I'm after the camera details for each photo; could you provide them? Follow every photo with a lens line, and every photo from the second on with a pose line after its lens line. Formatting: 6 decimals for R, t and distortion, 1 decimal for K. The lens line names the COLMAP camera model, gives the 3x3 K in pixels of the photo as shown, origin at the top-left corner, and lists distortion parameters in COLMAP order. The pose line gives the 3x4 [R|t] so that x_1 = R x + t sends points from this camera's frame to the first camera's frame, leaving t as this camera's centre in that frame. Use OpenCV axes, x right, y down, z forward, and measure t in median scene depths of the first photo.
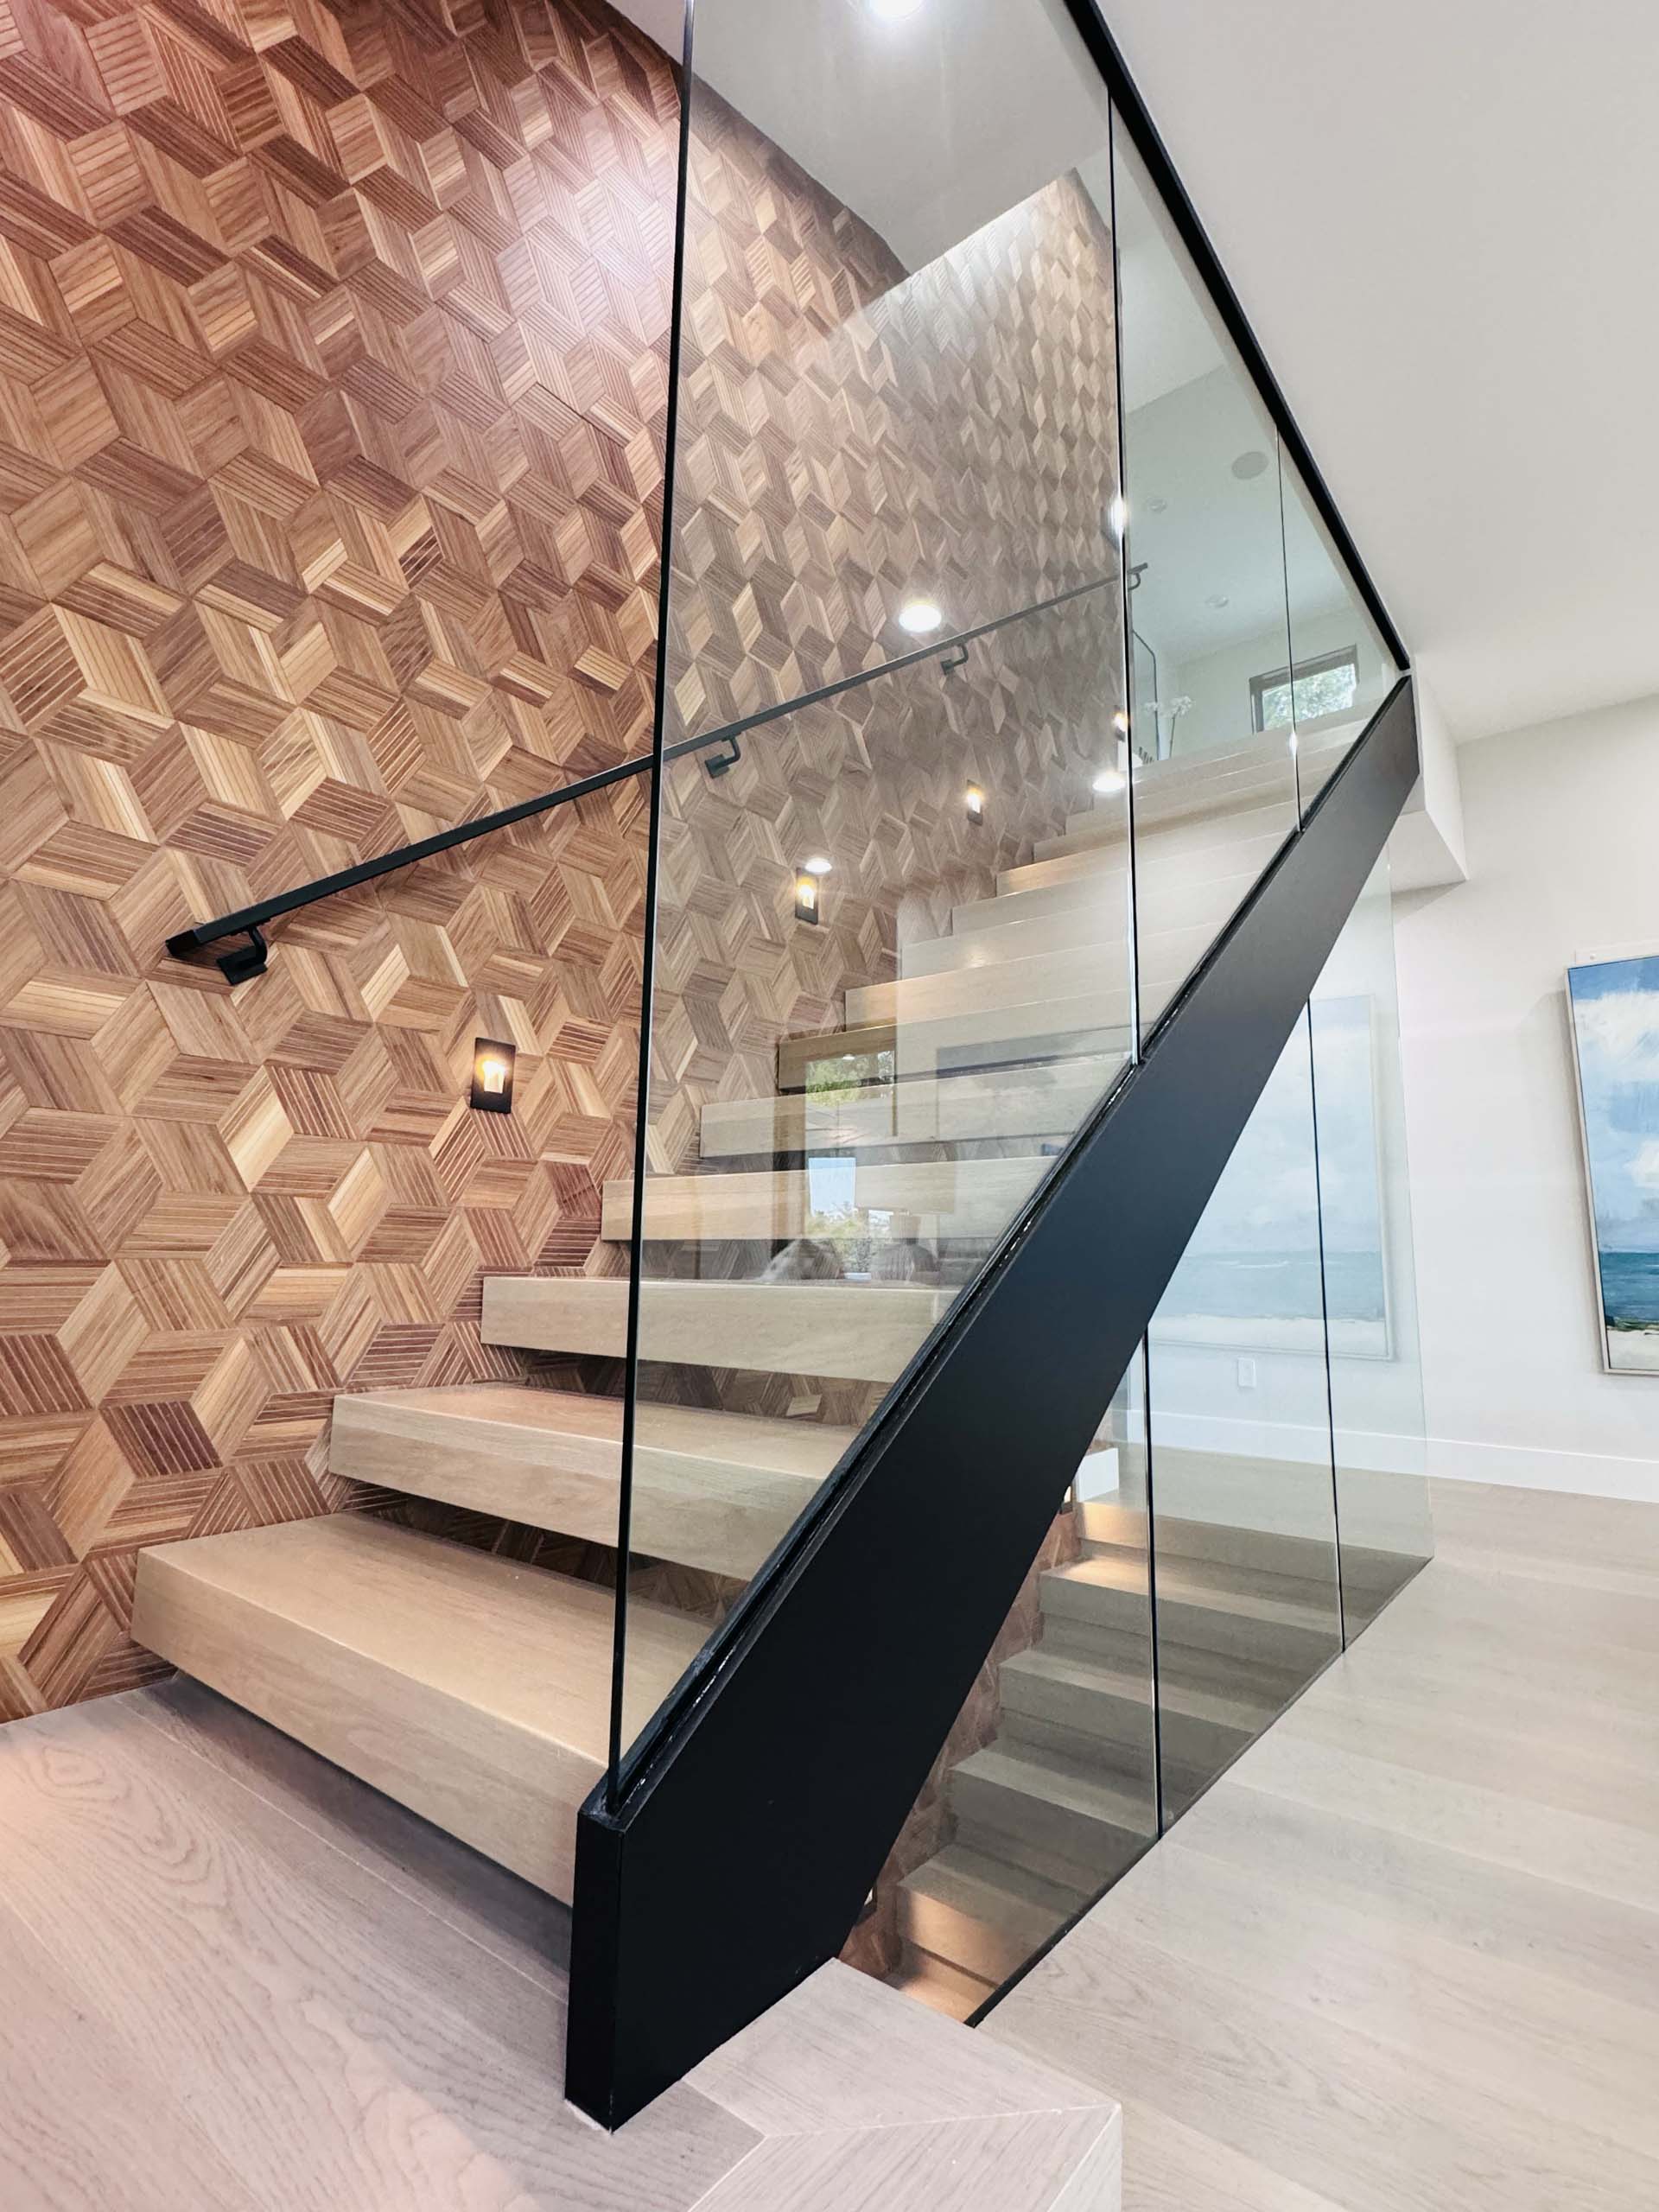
lens RADIAL K [[1081.5, 0, 833.0], [0, 1081.5, 1105.7], [0, 0, 1]] dist [-0.002857, 0.000261]
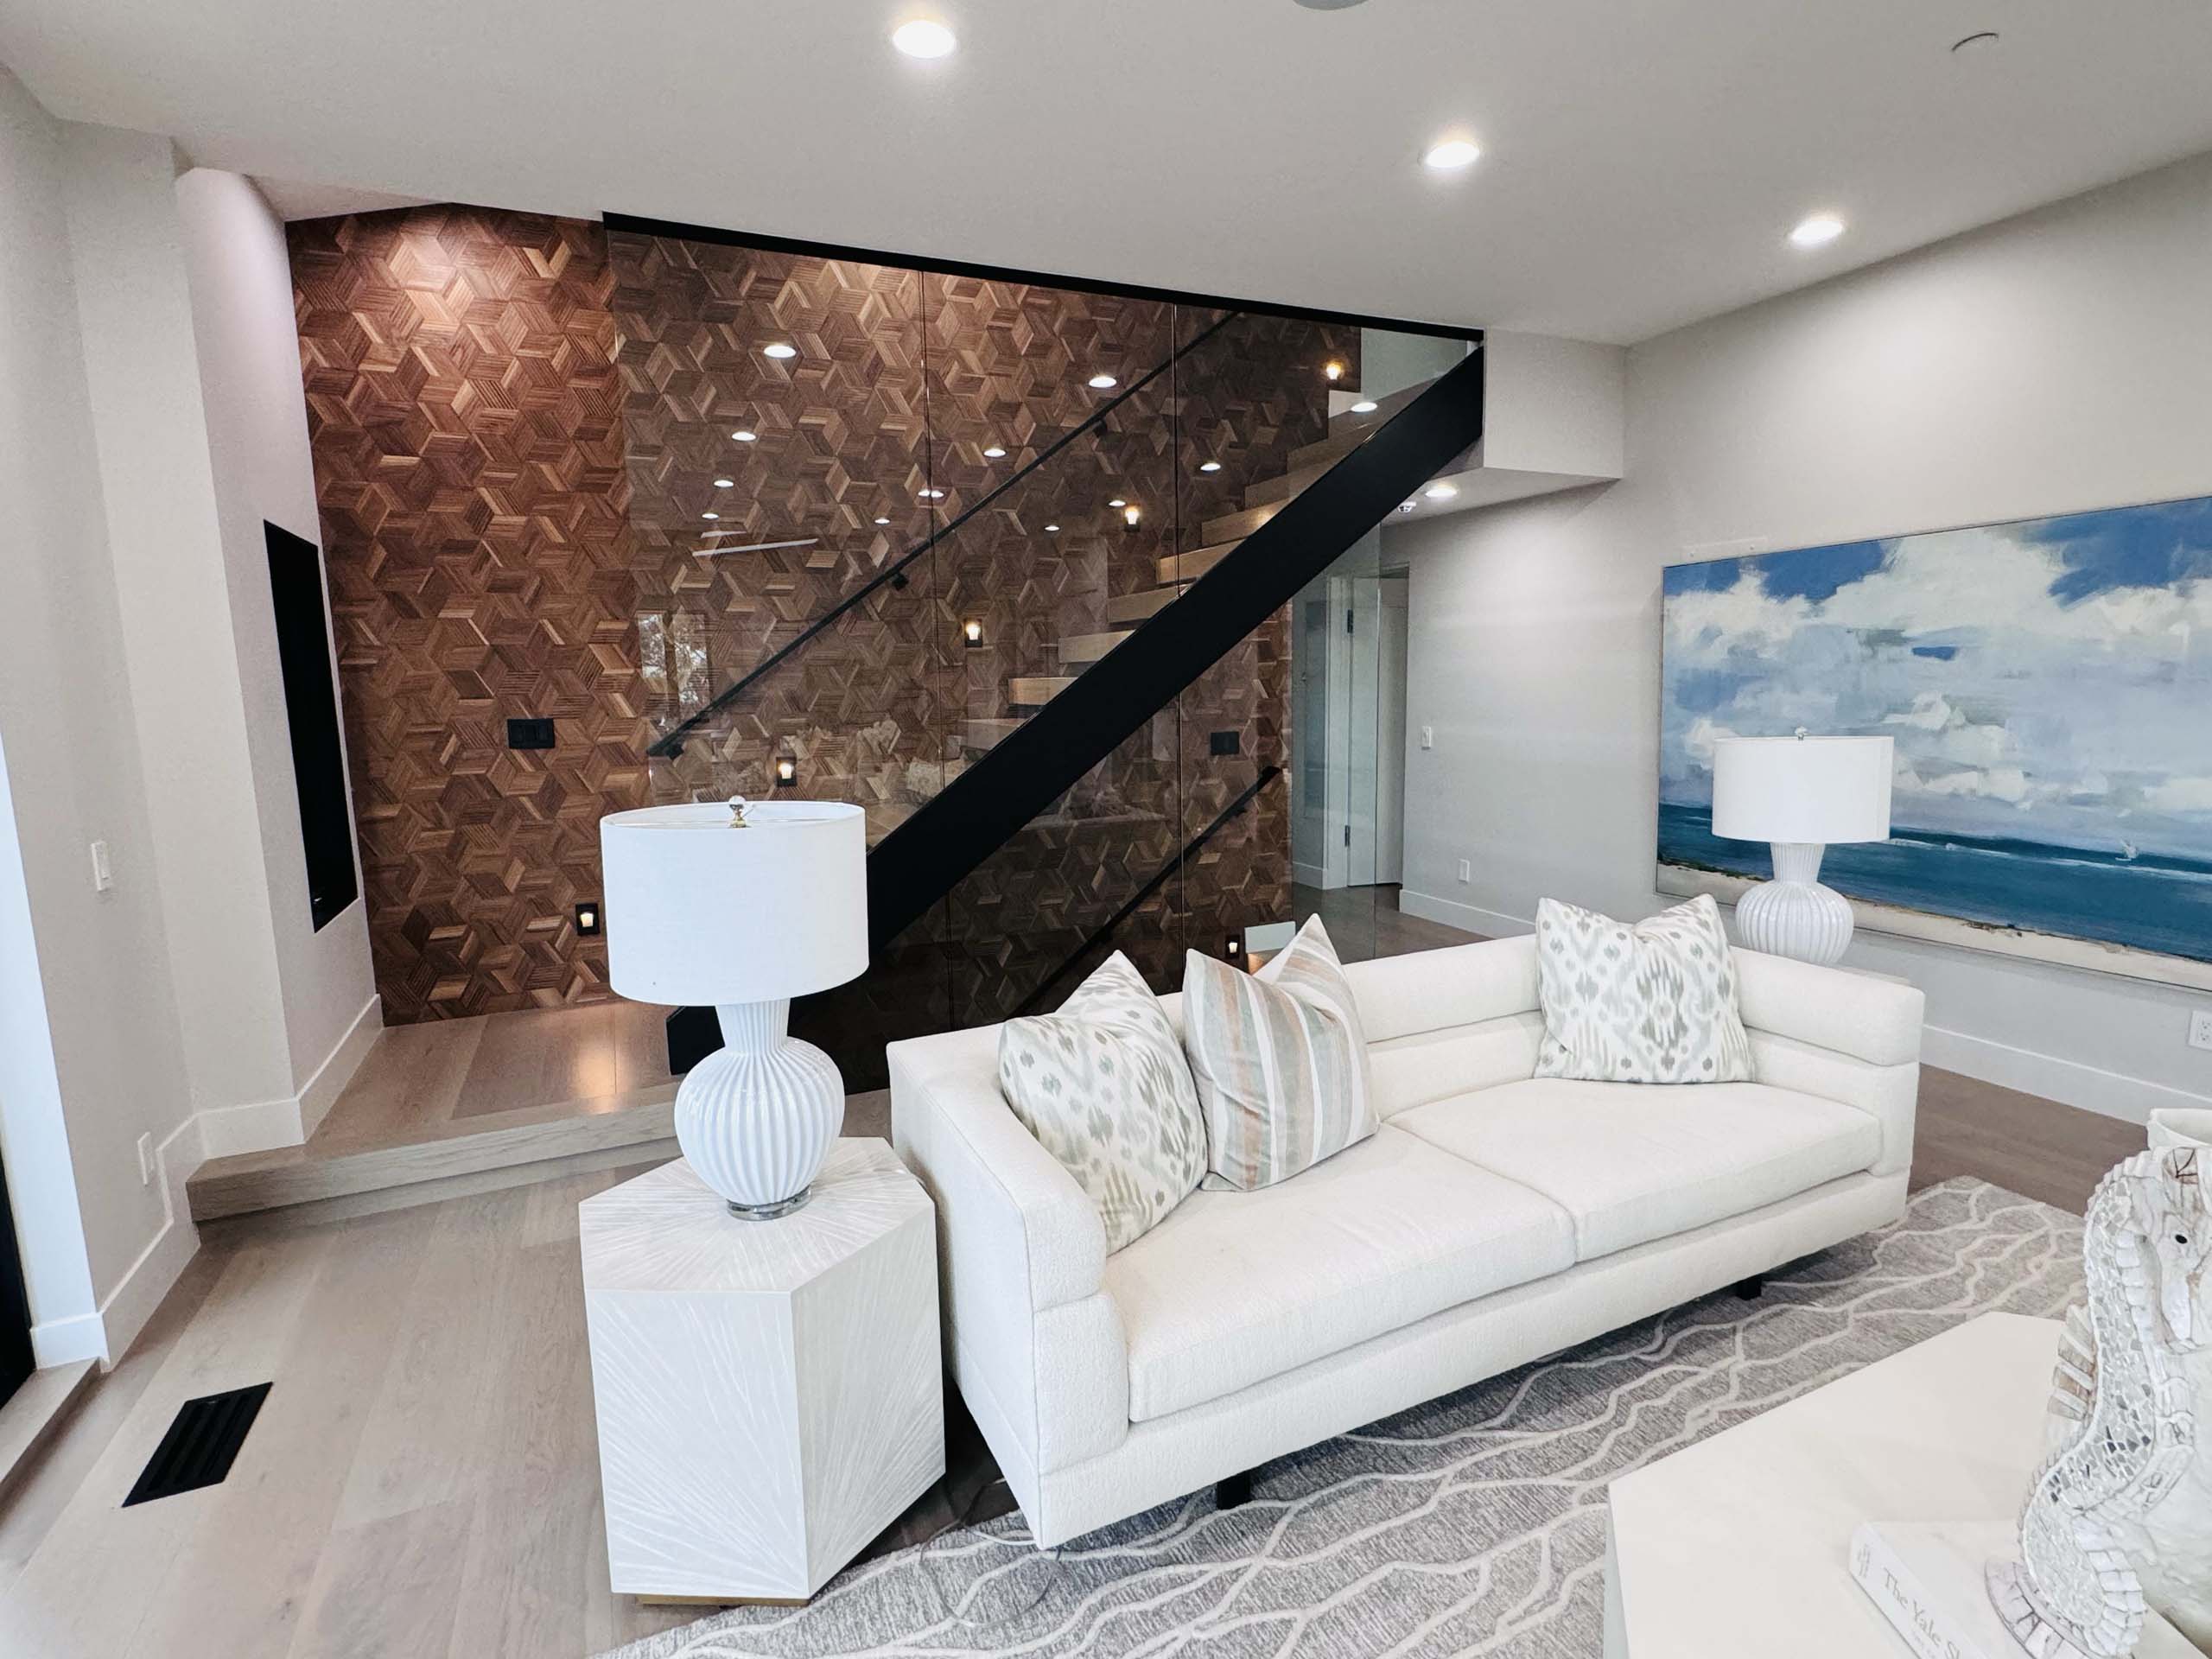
lens RADIAL K [[1081.5, 0, 1095.3], [0, 1081.5, 837.5], [0, 0, 1]] dist [-0.002857, 0.000261]
pose [[0.883031, 0.034270, -0.468062, 1.582688], [0.104147, 0.958154, 0.266634, -0.509225], [0.457613, -0.284194, 0.842511, -0.830095]]
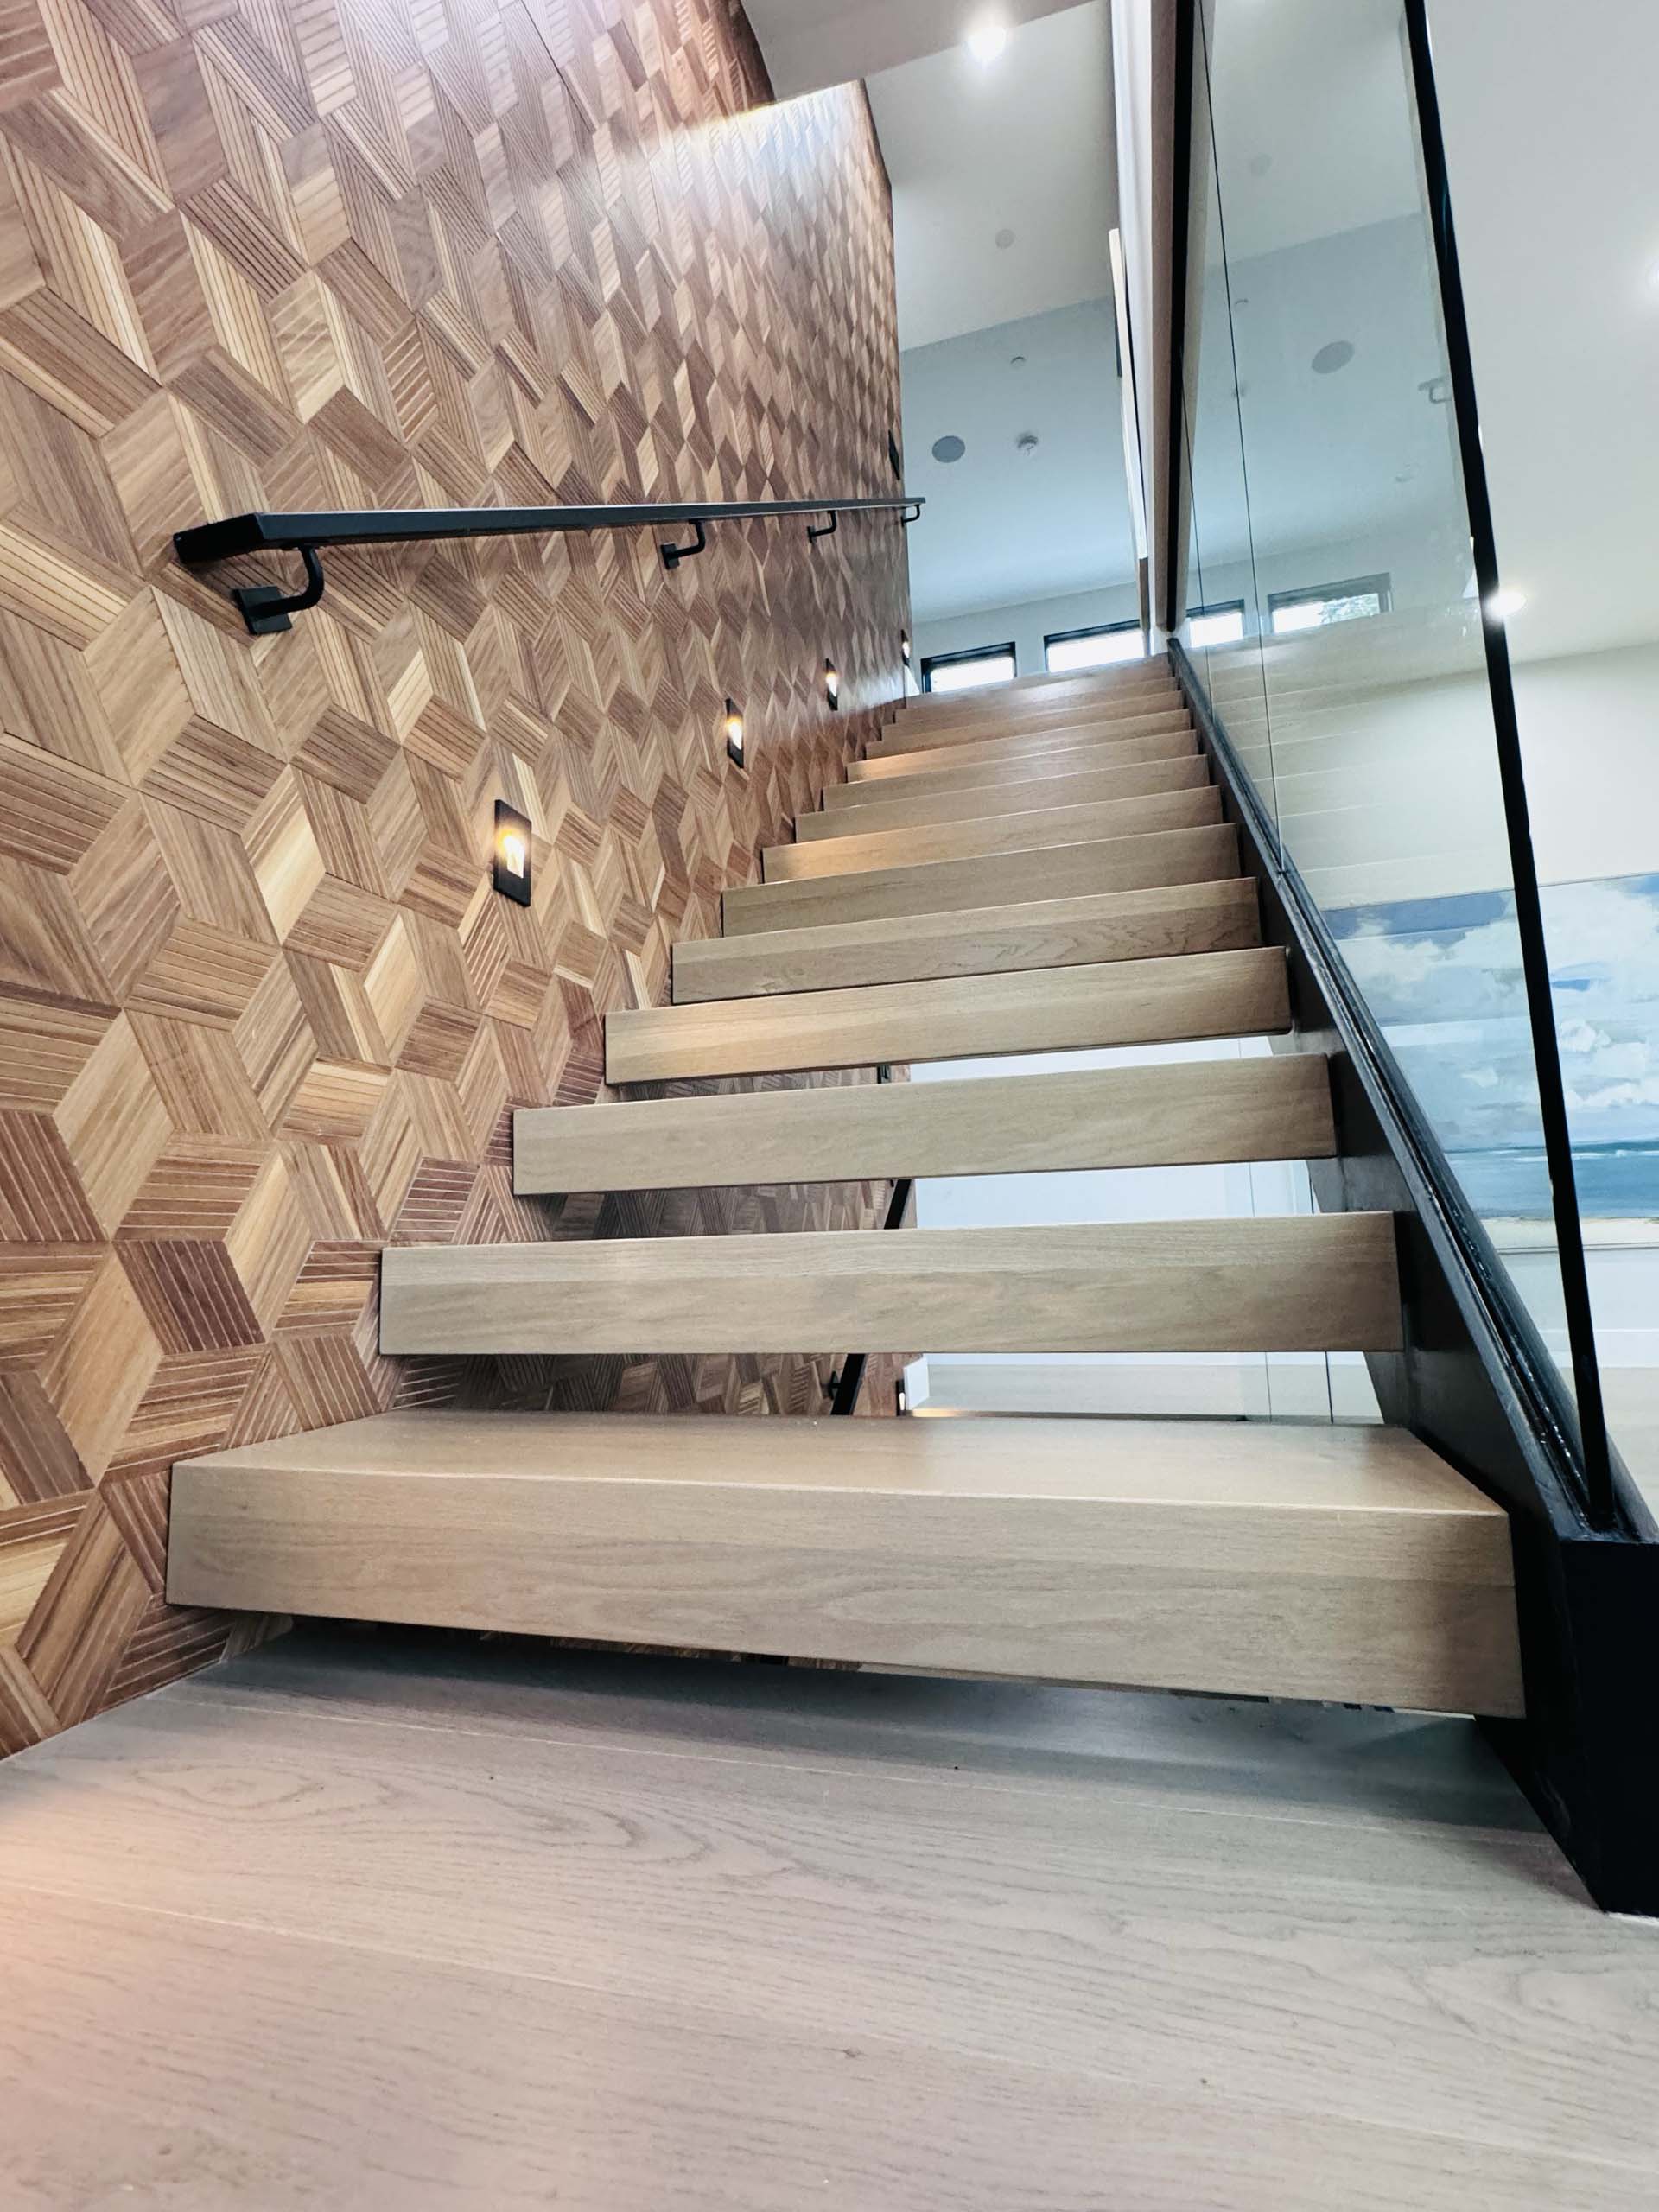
lens RADIAL K [[1081.5, 0, 831.4], [0, 1081.5, 1100.3], [0, 0, 1]] dist [-0.002857, 0.000261]
pose [[0.925537, 0.009587, 0.378535, -0.442279], [-0.012484, 0.999909, 0.005202, 0.158157], [-0.378451, -0.009540, 0.925572, 0.224181]]
